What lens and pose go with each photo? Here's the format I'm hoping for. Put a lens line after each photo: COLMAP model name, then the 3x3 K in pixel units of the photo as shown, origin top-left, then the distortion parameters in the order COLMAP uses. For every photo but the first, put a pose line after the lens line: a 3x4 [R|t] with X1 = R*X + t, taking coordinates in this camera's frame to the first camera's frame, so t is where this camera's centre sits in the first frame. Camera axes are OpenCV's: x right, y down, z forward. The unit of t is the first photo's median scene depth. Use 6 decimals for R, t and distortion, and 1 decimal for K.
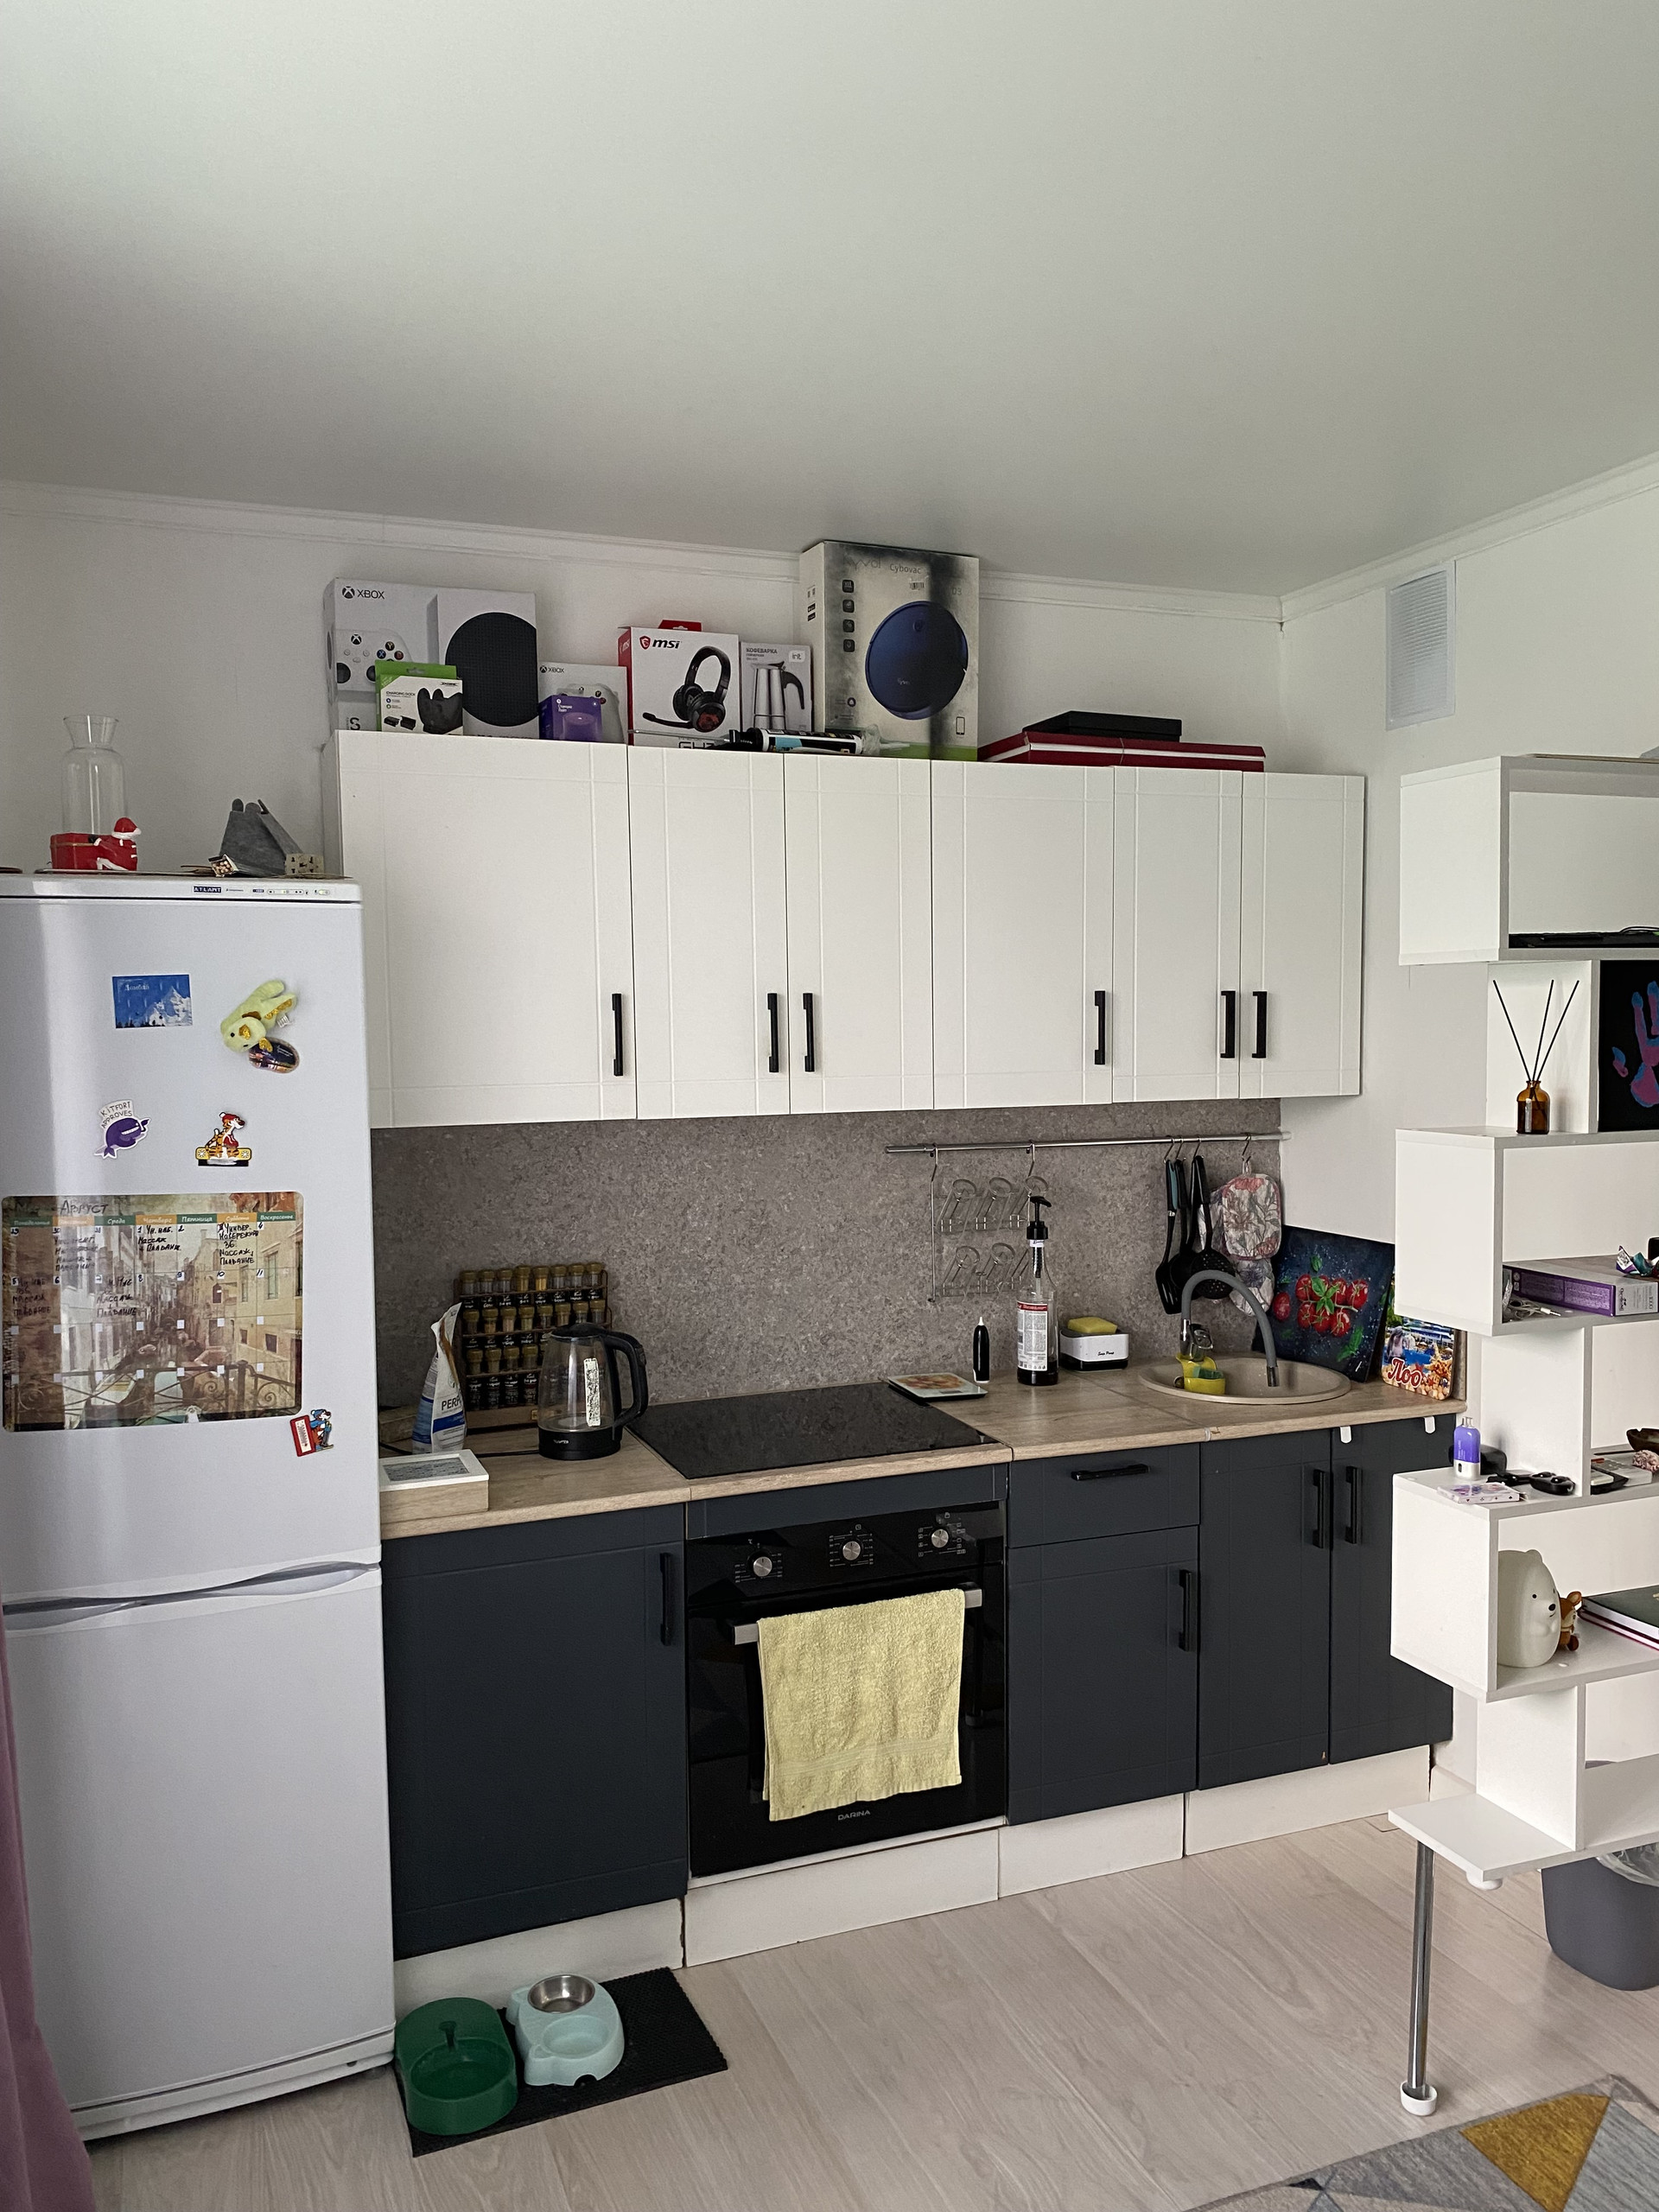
lens RADIAL K [[1695.4, 0, 777.8], [0, 1695.4, 1116.7], [0, 0, 1]] dist [0.066106, -0.085356]
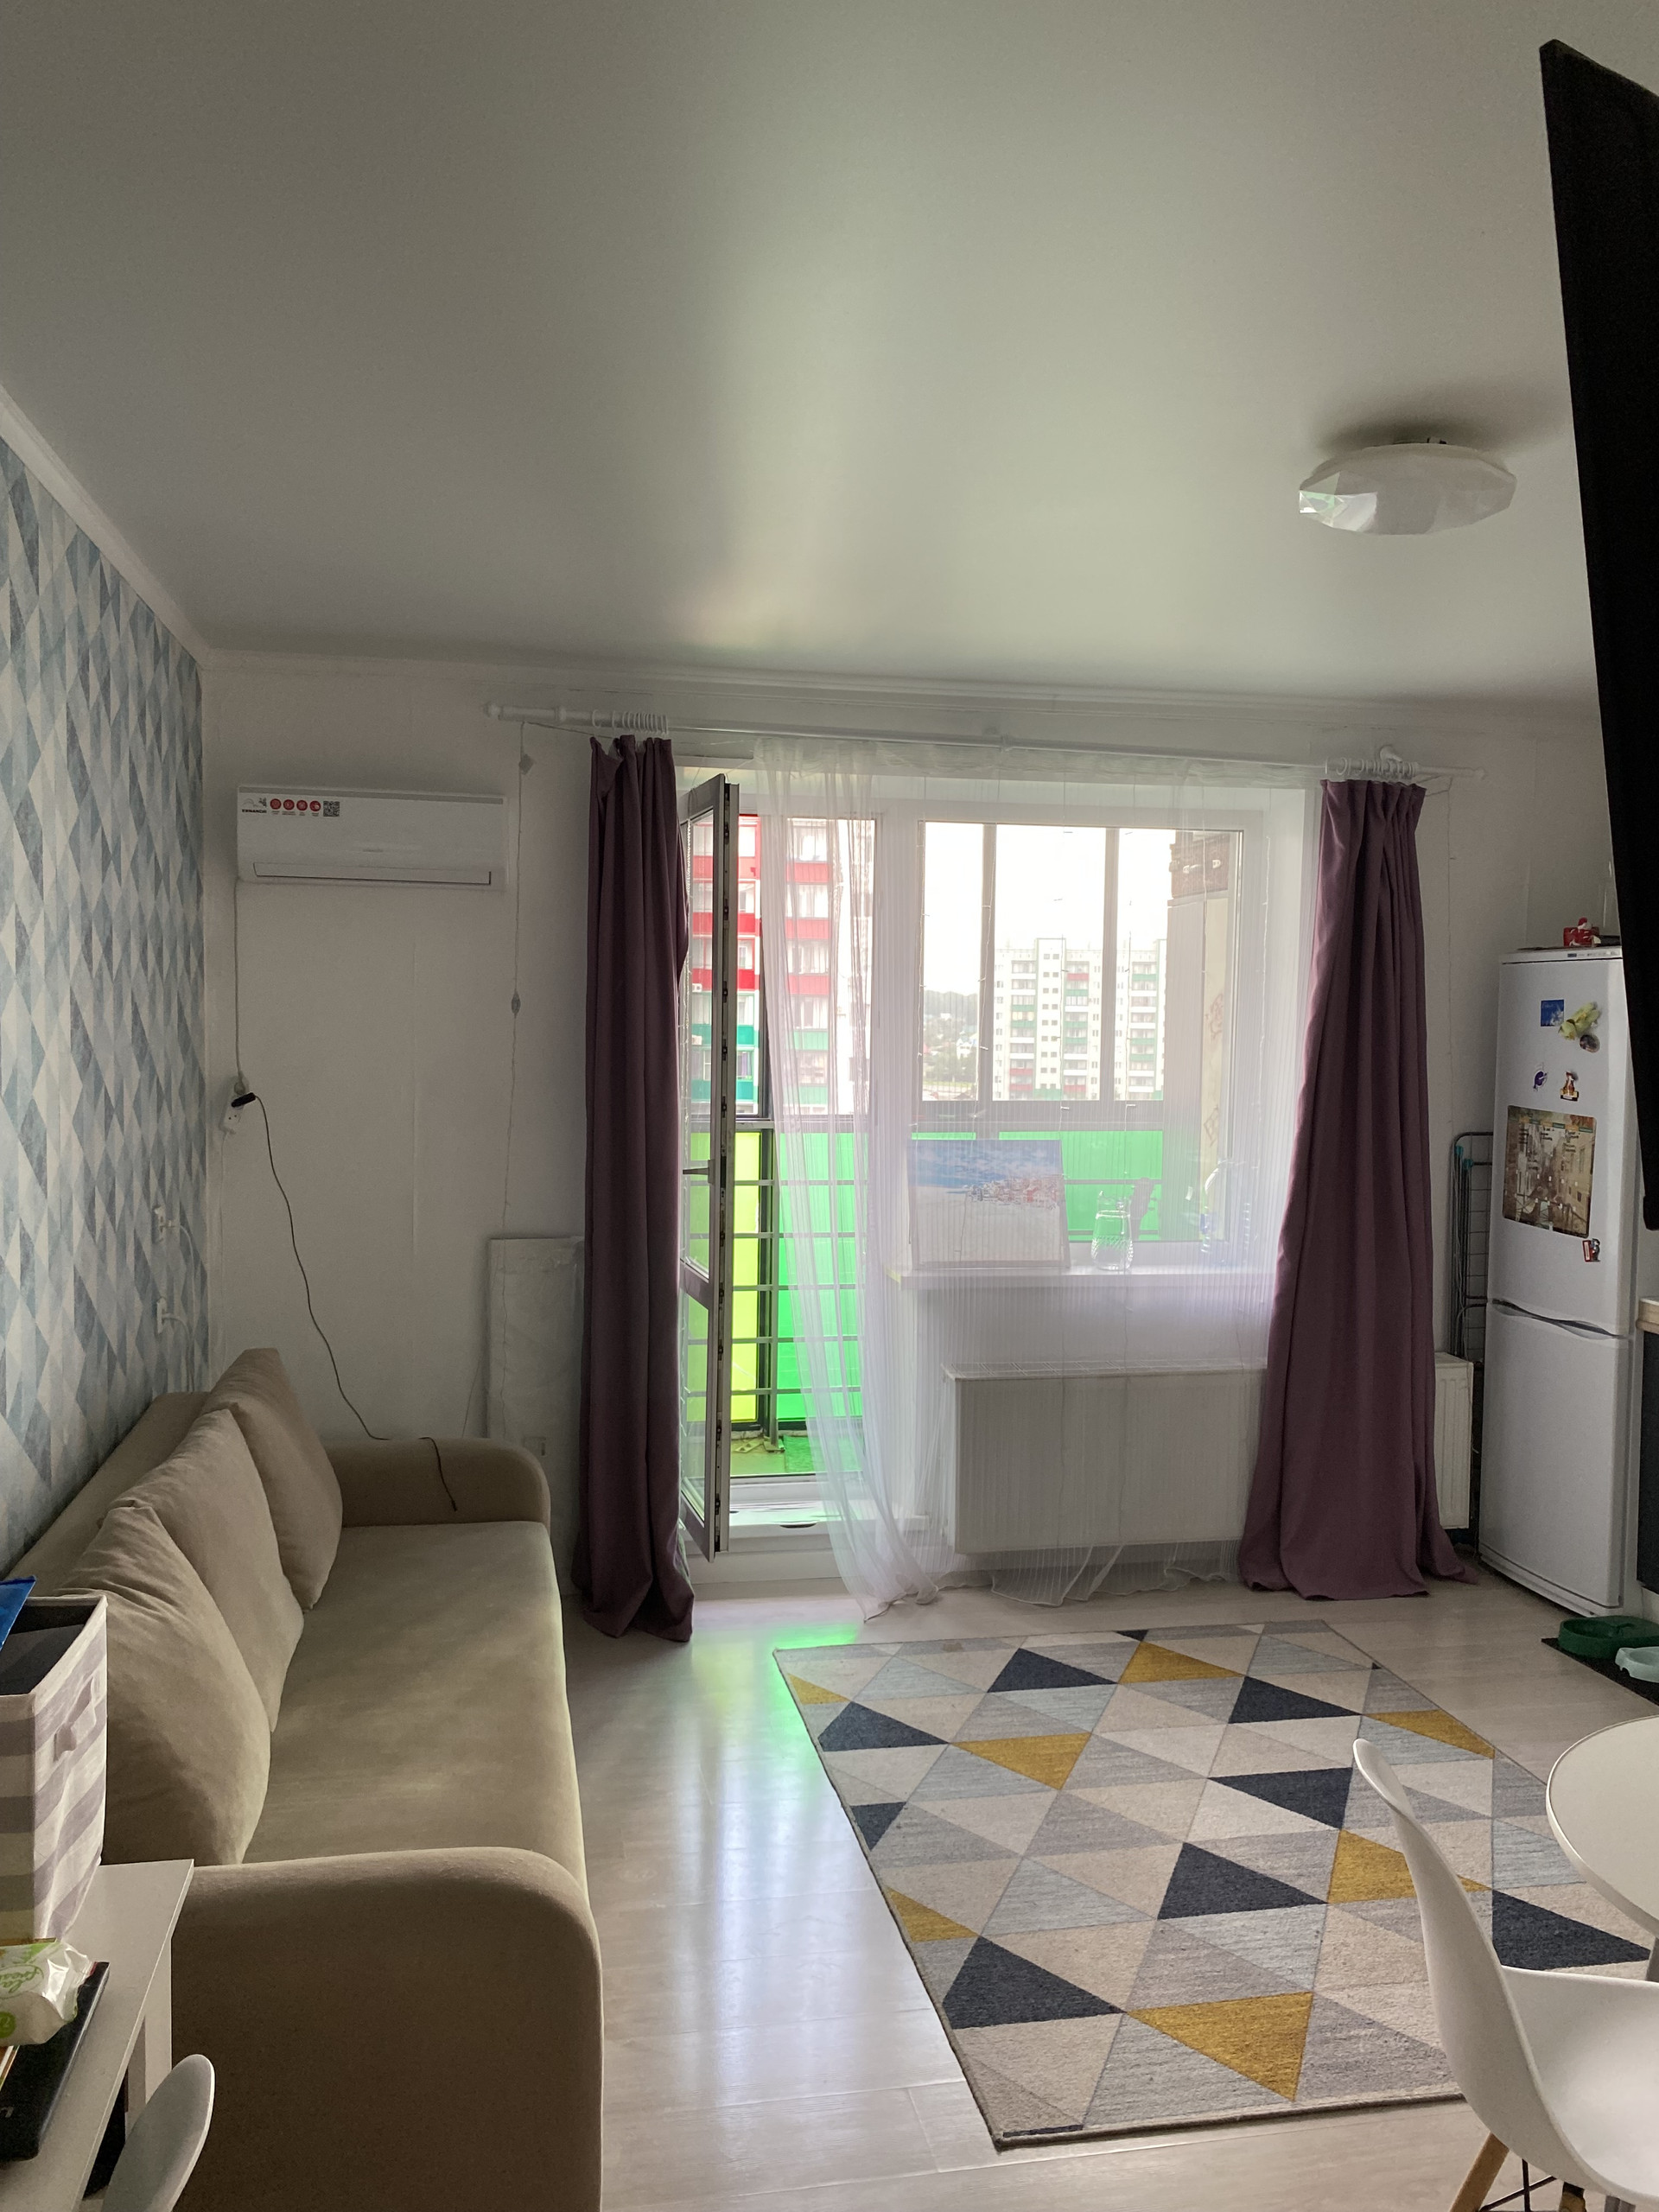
lens RADIAL K [[1695.4, 0, 825.6], [0, 1695.4, 1115.1], [0, 0, 1]] dist [0.066106, -0.085356]
pose [[-0.168333, 0.070063, -0.983237, 1.394409], [-0.066167, 0.994418, 0.082188, -0.046066], [0.983507, 0.078892, -0.162758, 0.411121]]
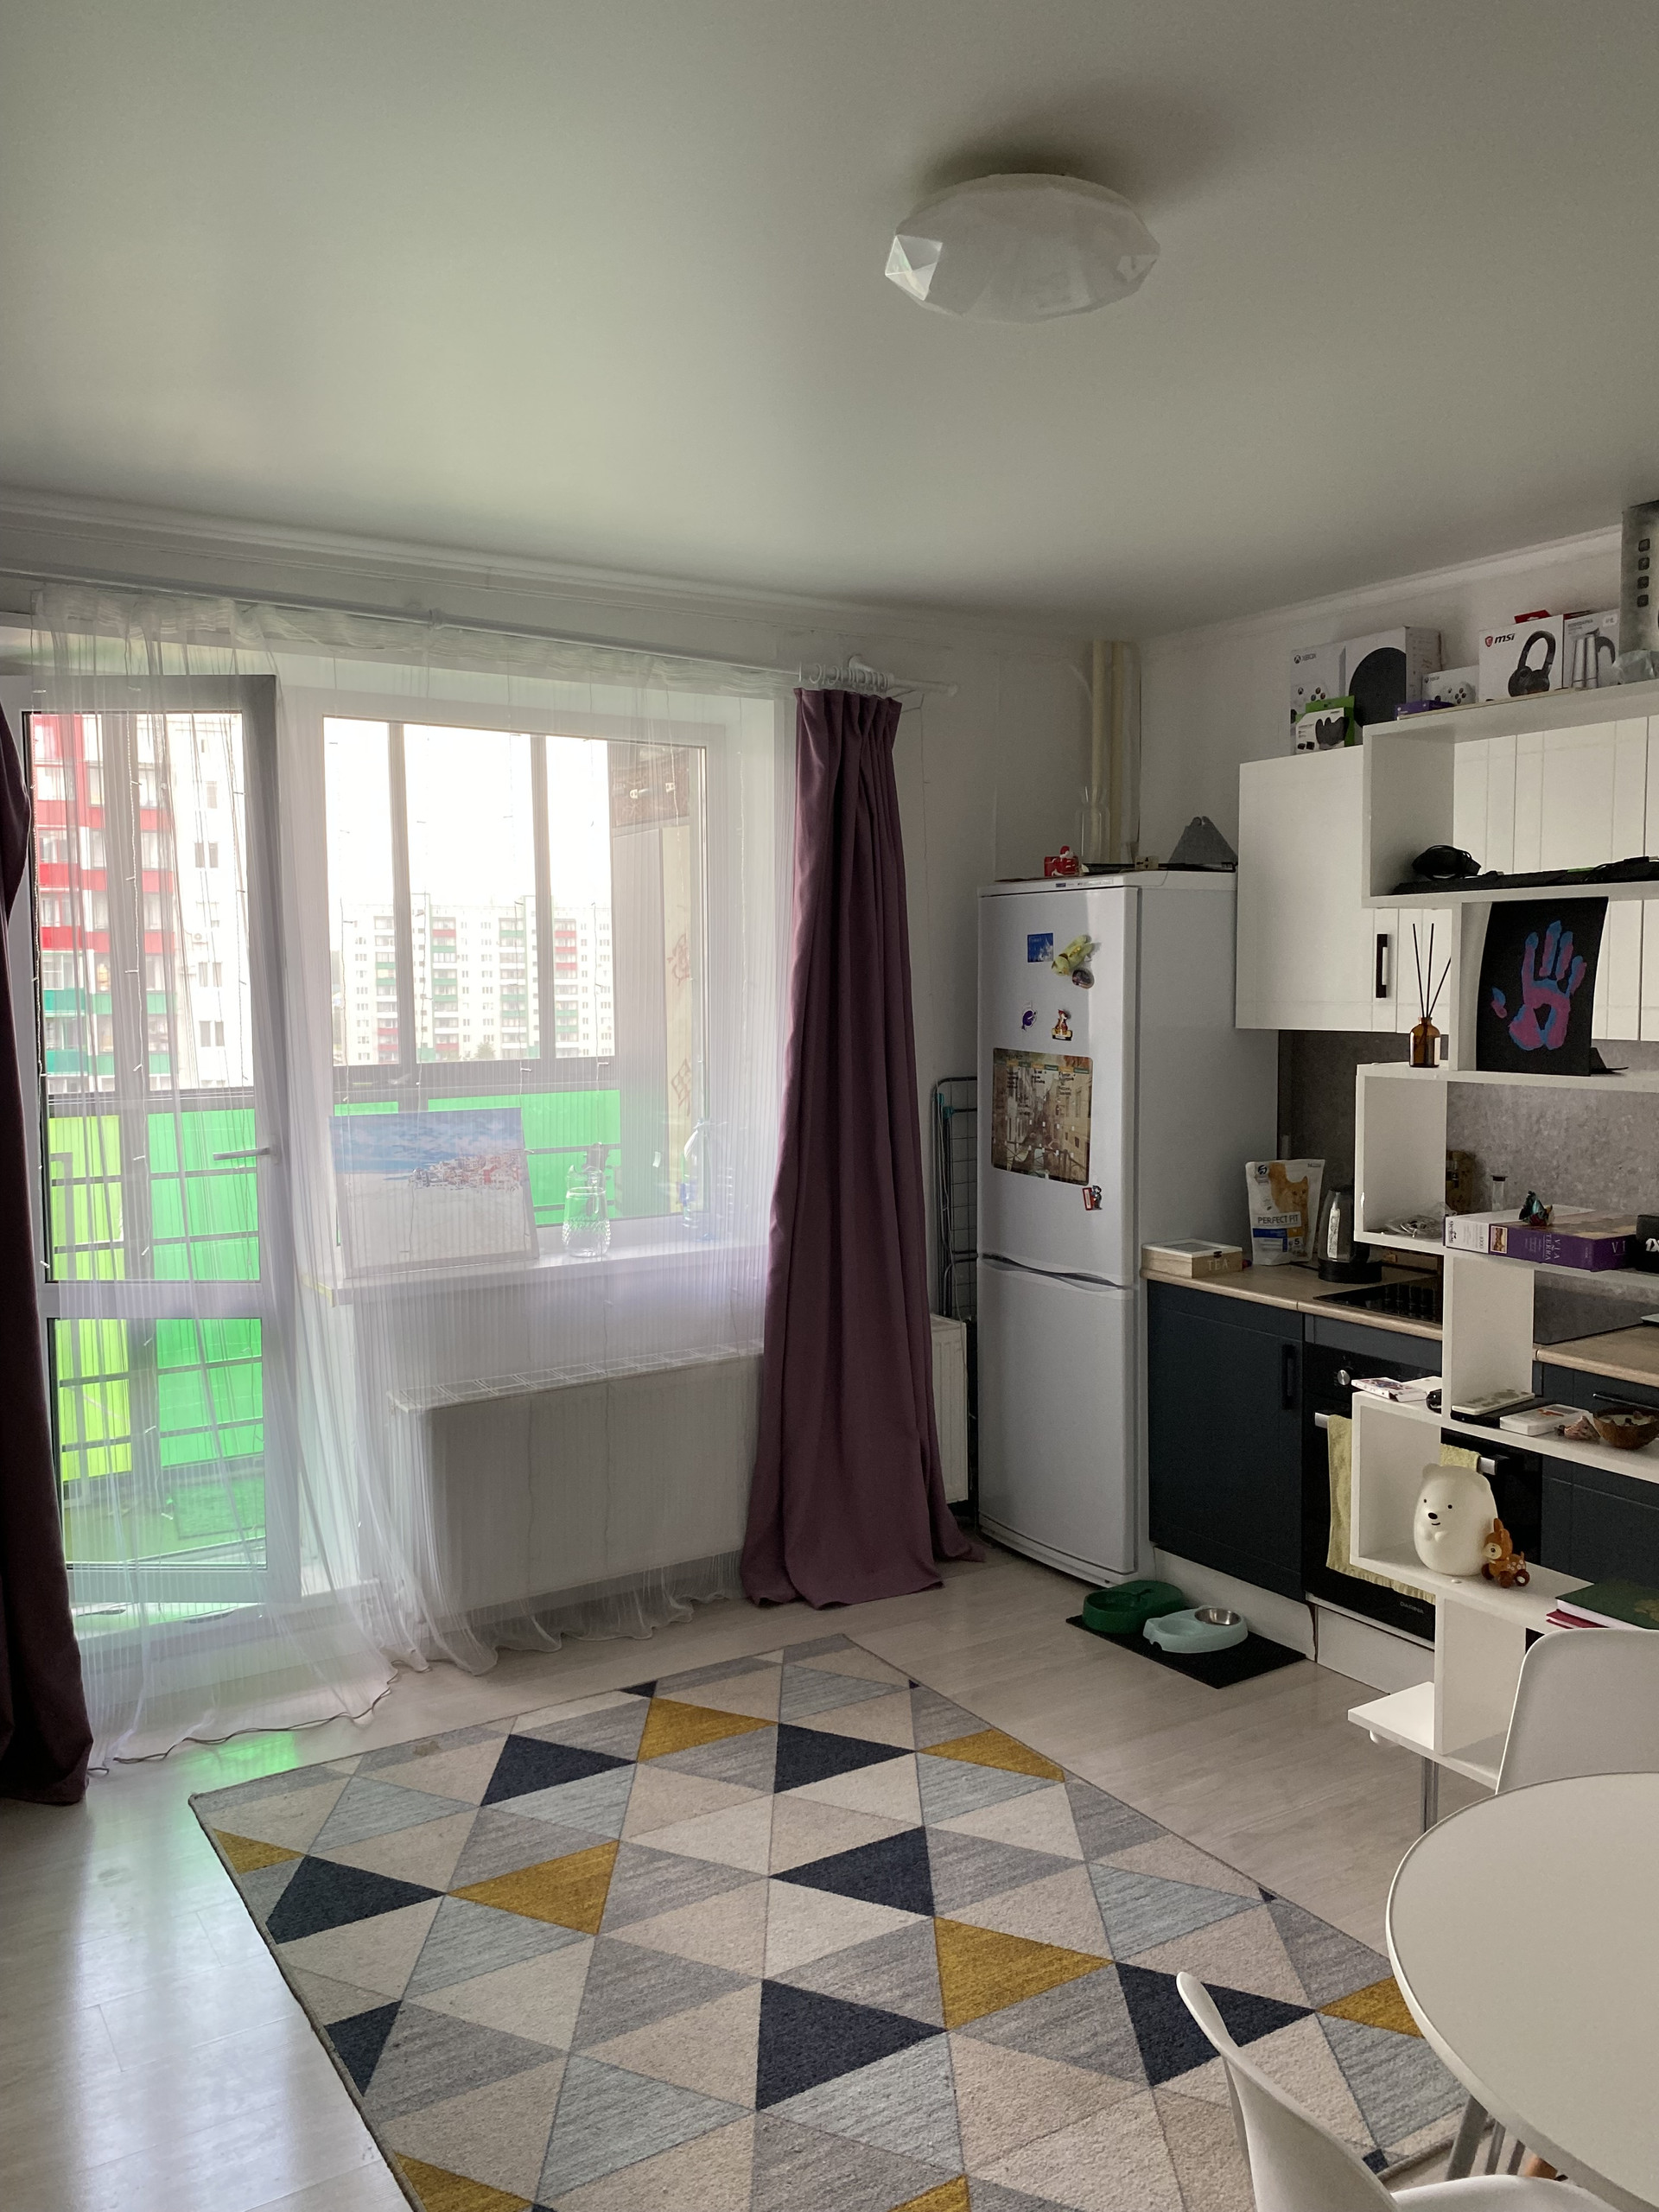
lens RADIAL K [[1695.4, 0, 816.7], [0, 1695.4, 1099.2], [0, 0, 1]] dist [0.066106, -0.085356]
pose [[0.194771, 0.084964, -0.977162, 1.127921], [-0.050769, 0.995779, 0.076464, -0.025878], [0.979534, 0.034716, 0.198263, 0.329366]]
